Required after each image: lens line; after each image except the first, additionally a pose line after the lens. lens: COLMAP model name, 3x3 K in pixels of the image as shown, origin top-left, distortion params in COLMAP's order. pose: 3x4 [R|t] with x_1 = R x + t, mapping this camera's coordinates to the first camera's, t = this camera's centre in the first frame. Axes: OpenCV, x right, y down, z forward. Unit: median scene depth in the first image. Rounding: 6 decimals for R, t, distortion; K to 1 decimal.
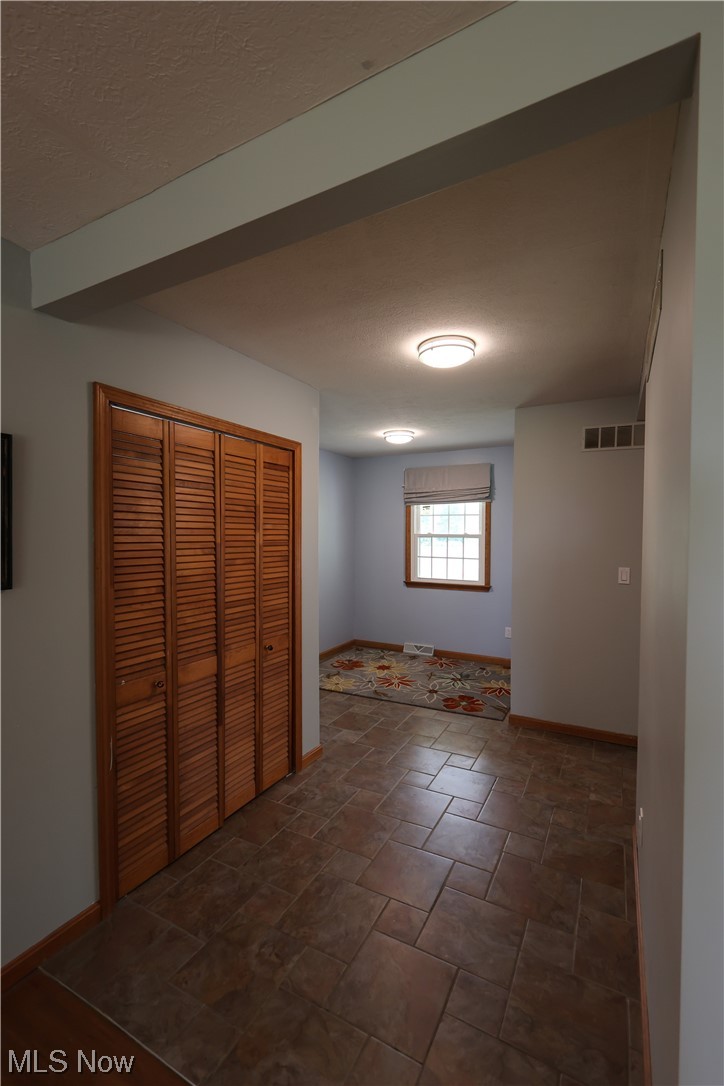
lens RADIAL K [[477.0, 0, 362.0], [0, 477.0, 543.0], [0, 0, 1]] dist [-0.001197, -0.000141]
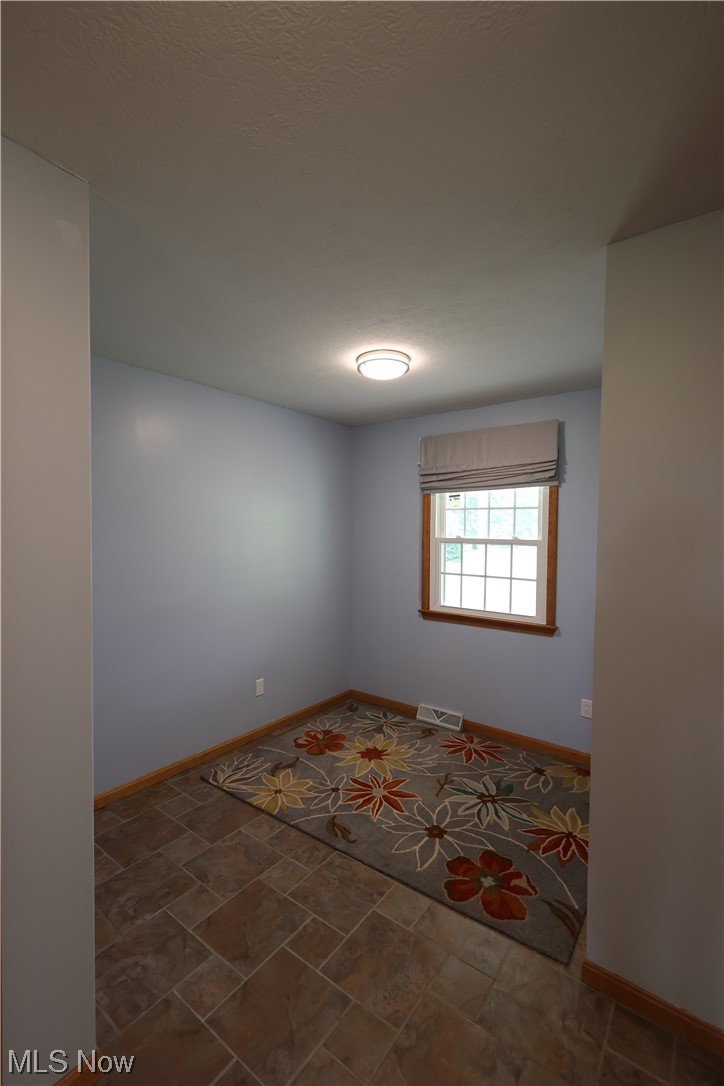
lens RADIAL K [[477.0, 0, 362.0], [0, 477.0, 543.0], [0, 0, 1]] dist [-0.001197, -0.000141]
pose [[0.988436, 0.011098, -0.151230, 0.117921], [-0.010732, 0.999937, 0.003236, -0.013897], [0.151257, -0.001575, 0.988493, 0.372164]]
